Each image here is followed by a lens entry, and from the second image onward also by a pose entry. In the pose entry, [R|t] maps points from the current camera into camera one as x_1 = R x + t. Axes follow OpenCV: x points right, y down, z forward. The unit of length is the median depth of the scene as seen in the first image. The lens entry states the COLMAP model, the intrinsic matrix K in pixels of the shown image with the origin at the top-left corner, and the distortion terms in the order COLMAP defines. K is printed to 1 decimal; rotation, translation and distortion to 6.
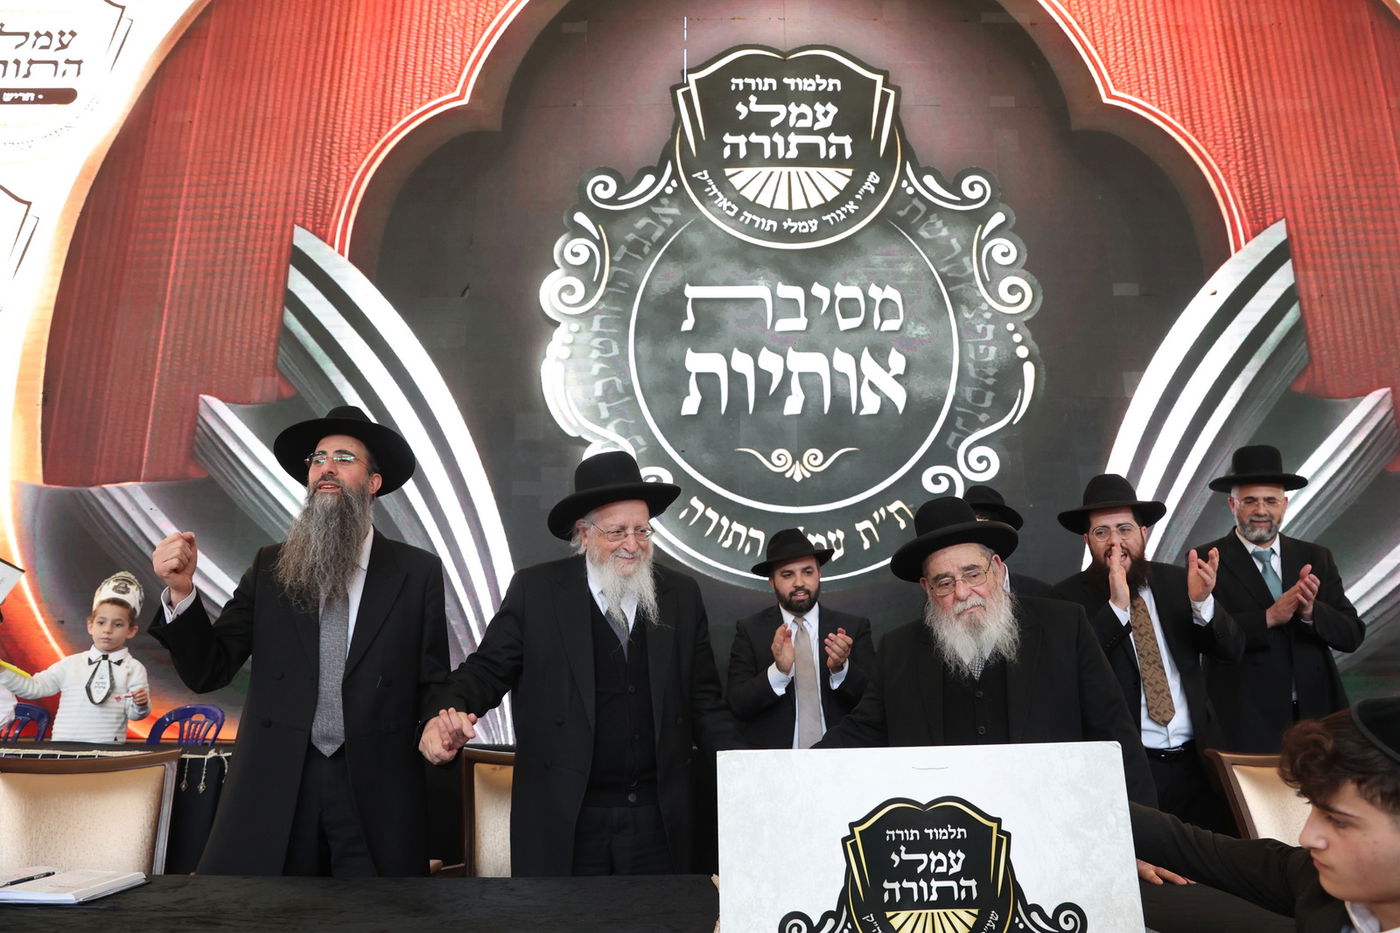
lens RADIAL K [[963.0, 0, 717.8], [0, 963.0, 458.0], [0, 0, 1]] dist [-0.115286, 0.089837]
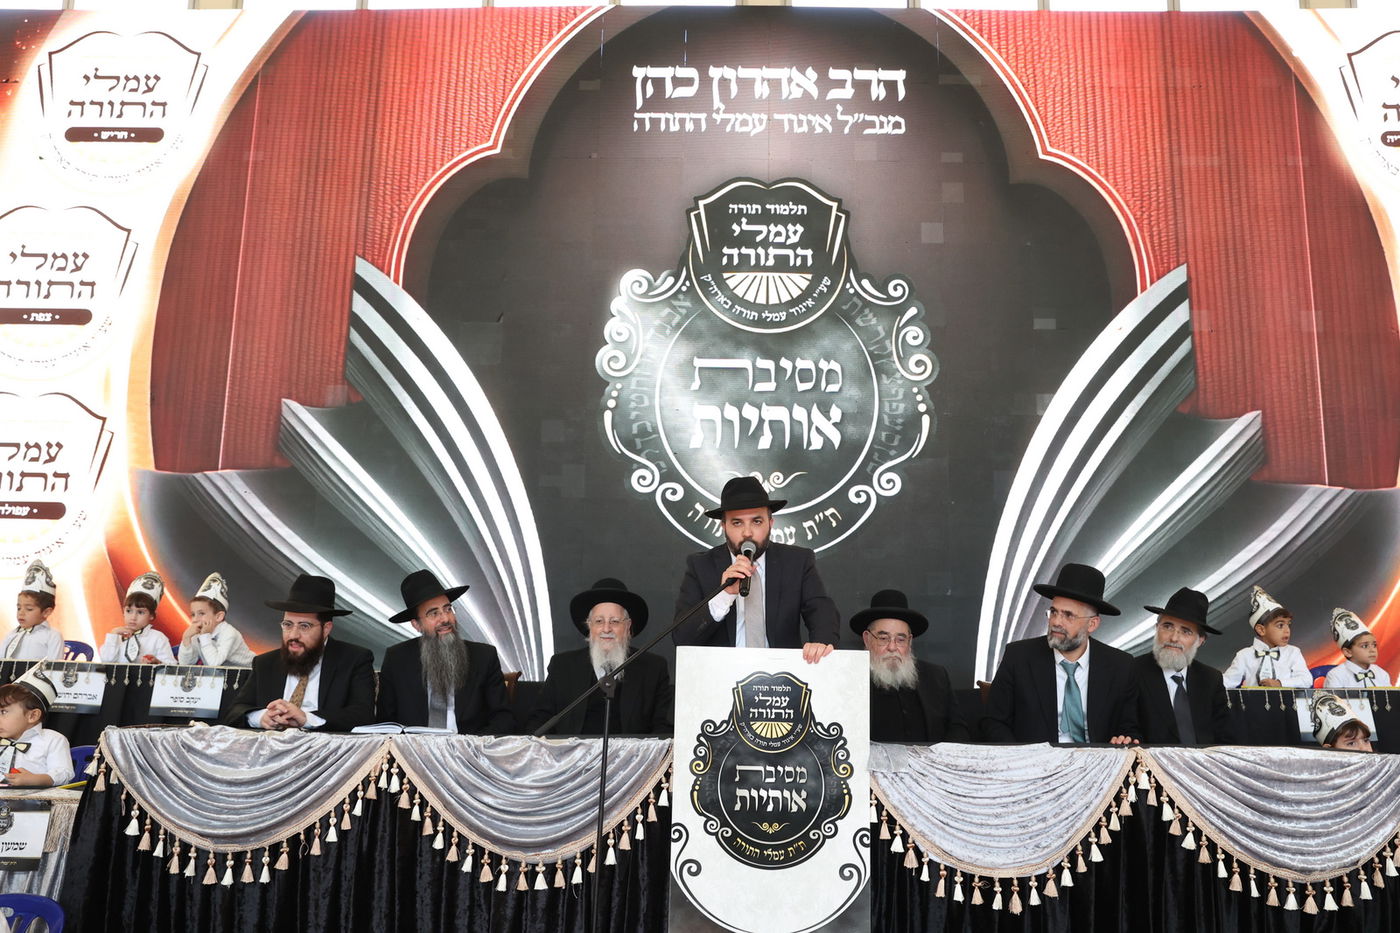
lens RADIAL K [[1103.0, 0, 700.0], [0, 1103.0, 466.5], [0, 0, 1]] dist [-0.031524, 0.008995]
pose [[0.999230, 0.026746, 0.028702, -0.077422], [-0.029424, 0.994816, 0.097343, -0.224693], [-0.025950, -0.098113, 0.994837, -0.746051]]
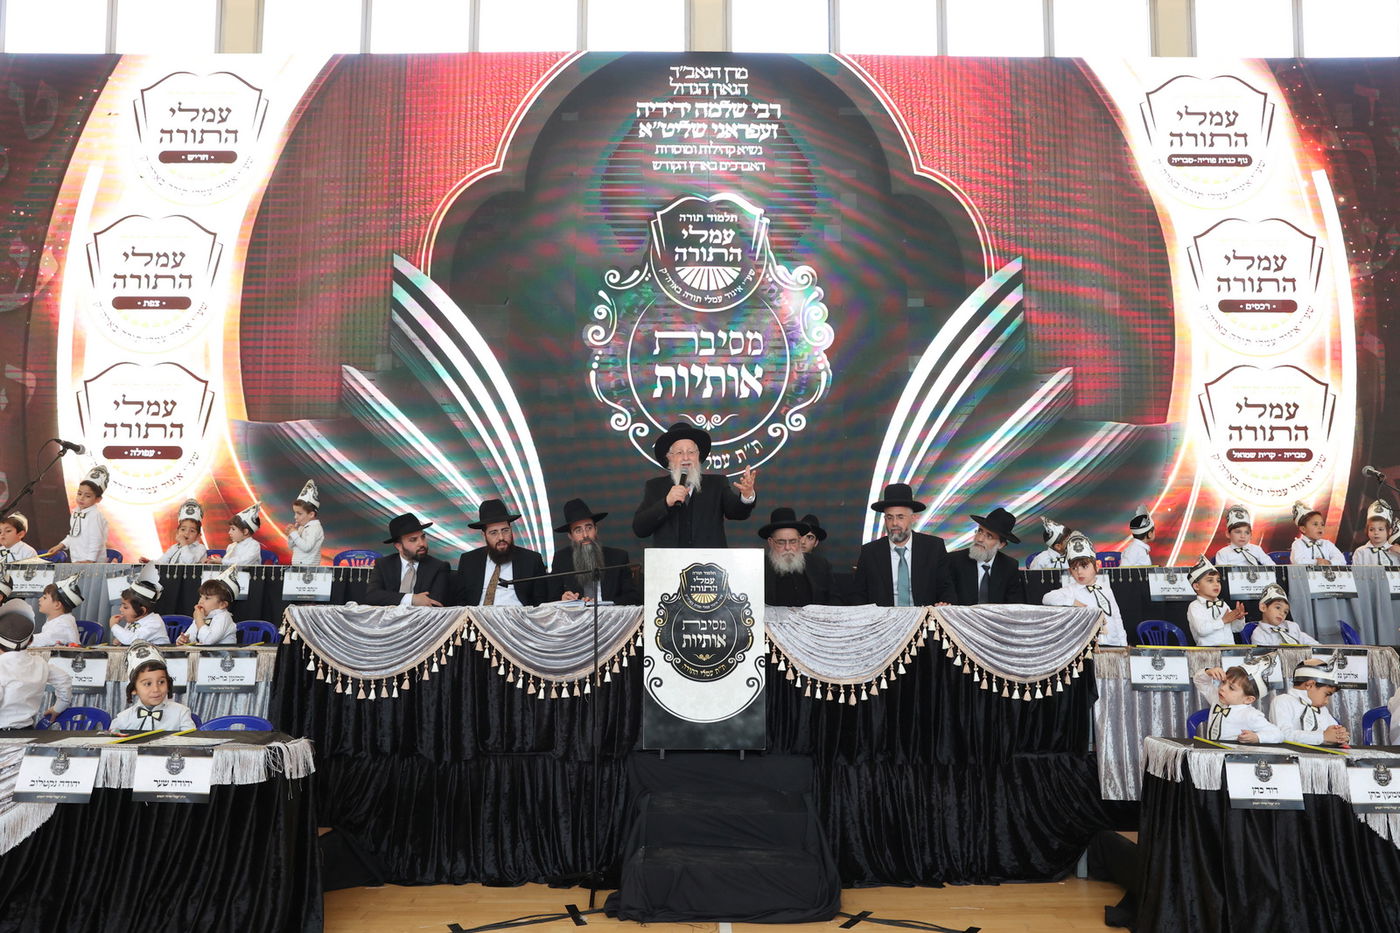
lens RADIAL K [[1070.1, 0, 700.0], [0, 1070.1, 466.5], [0, 0, 1]] dist [-0.048969, 0.002528]
pose [[0.997804, 0.009229, 0.065595, -0.093714], [-0.021640, 0.981331, 0.191107, -0.430768], [-0.062607, -0.192107, 0.979375, -1.439836]]
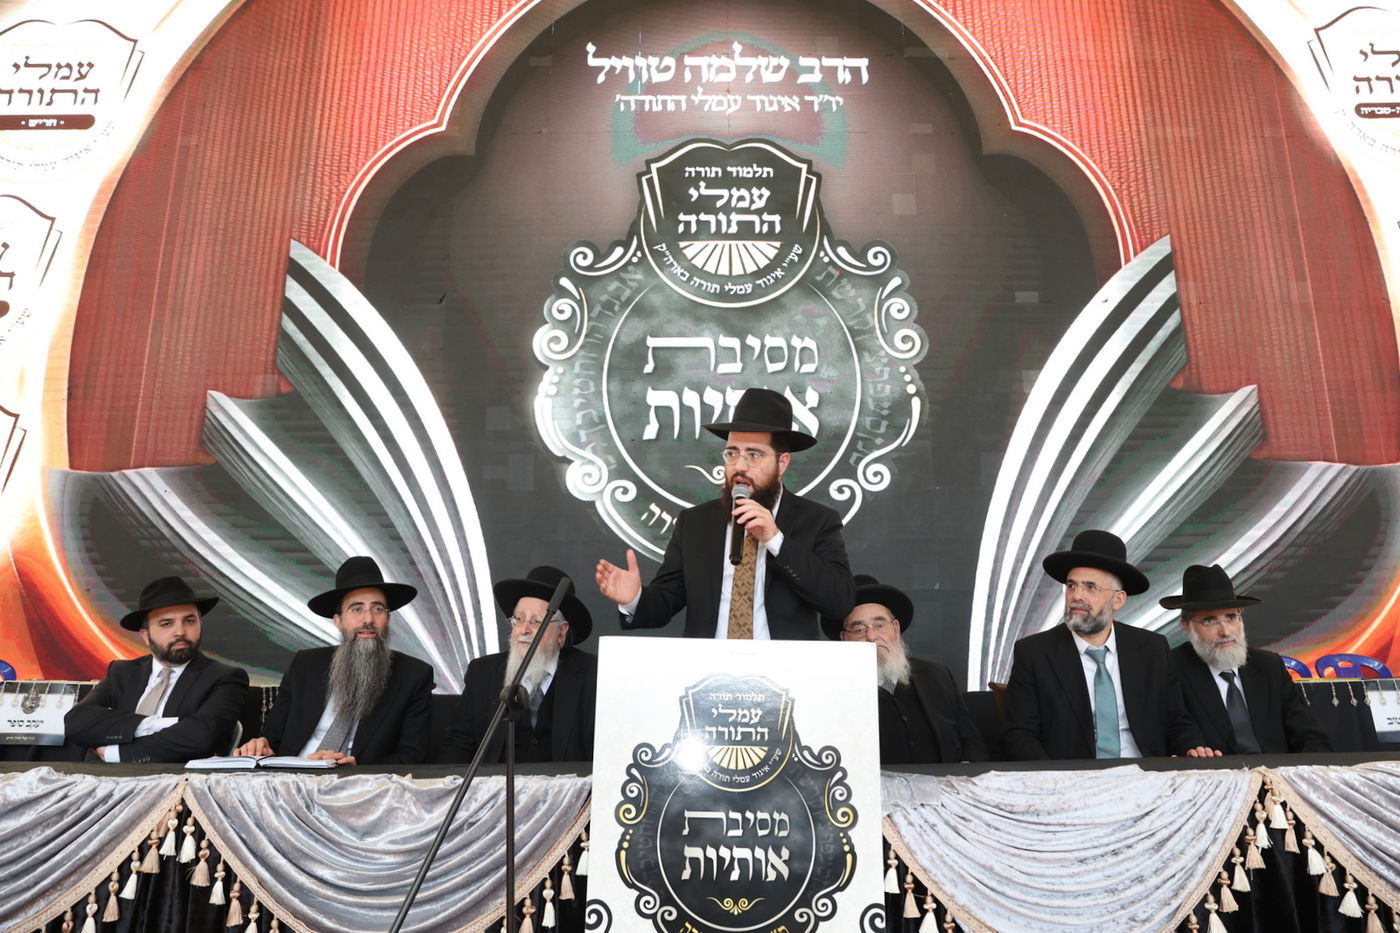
lens RADIAL K [[919.7, 0, 704.9], [0, 919.7, 474.3], [0, 0, 1]] dist [-0.068446, 0.033075]
pose [[0.998565, 0.010565, 0.052503, -0.017576], [-0.013570, 0.998270, 0.057205, -0.062117], [-0.051808, -0.057836, 0.996981, -0.204974]]
